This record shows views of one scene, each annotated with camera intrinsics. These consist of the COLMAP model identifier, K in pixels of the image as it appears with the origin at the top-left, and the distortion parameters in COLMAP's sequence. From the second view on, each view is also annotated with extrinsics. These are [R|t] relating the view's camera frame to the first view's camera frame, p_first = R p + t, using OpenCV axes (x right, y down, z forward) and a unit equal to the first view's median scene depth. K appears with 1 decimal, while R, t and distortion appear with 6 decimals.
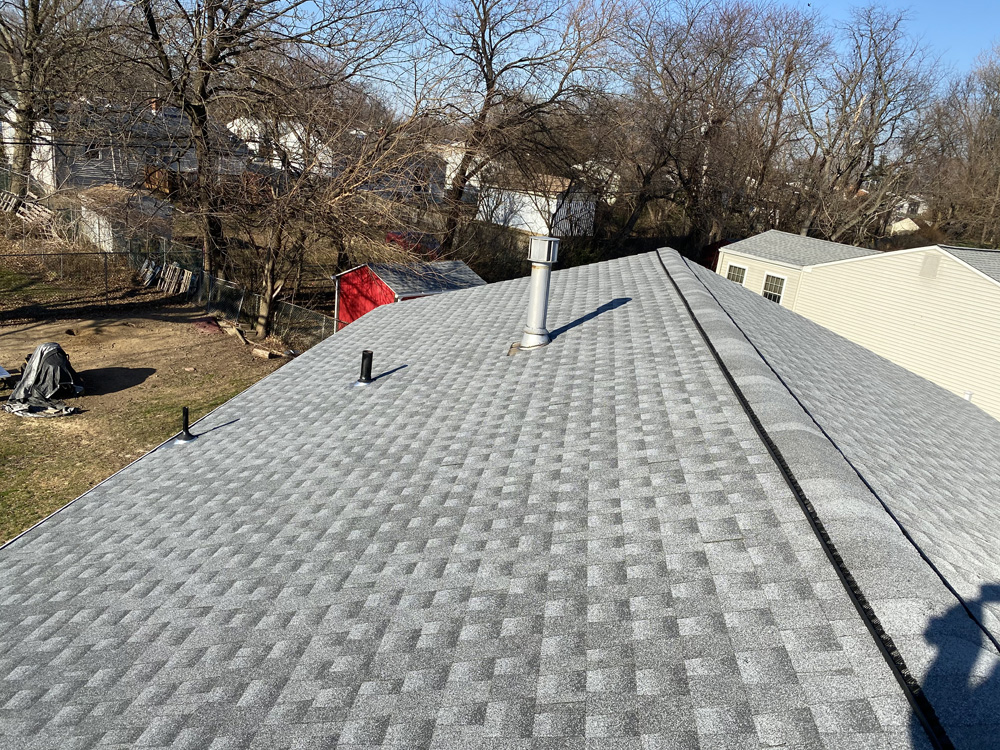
lens RADIAL K [[757.1, 0, 504.5], [0, 757.1, 375.8], [0, 0, 1]] dist [0.004978, -0.010519]
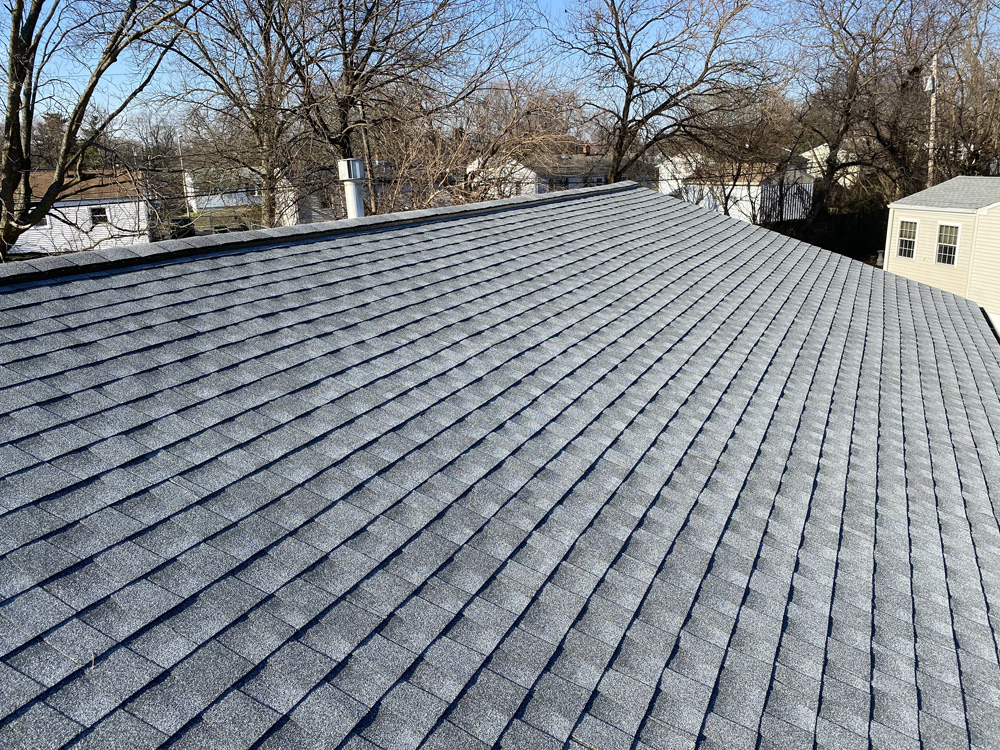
lens RADIAL K [[757.1, 0, 503.7], [0, 757.1, 378.9], [0, 0, 1]] dist [0.004978, -0.010519]
pose [[0.936118, -0.059602, -0.346600, 0.159526], [0.050070, 0.998082, -0.036402, 0.051119], [0.348105, 0.016722, 0.937306, -0.005368]]
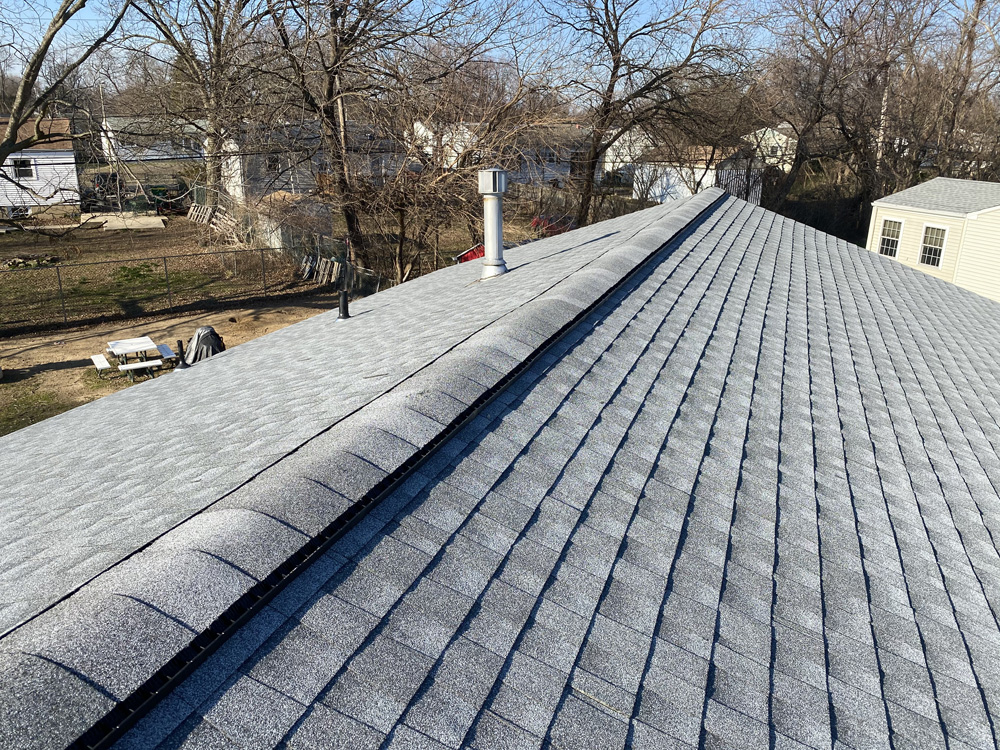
lens RADIAL K [[757.1, 0, 497.0], [0, 757.1, 374.7], [0, 0, 1]] dist [0.004978, -0.010519]
pose [[0.967174, -0.025168, -0.252867, 0.074218], [0.027784, 0.999591, 0.006782, 0.021441], [0.252593, -0.013585, 0.967477, -0.001504]]
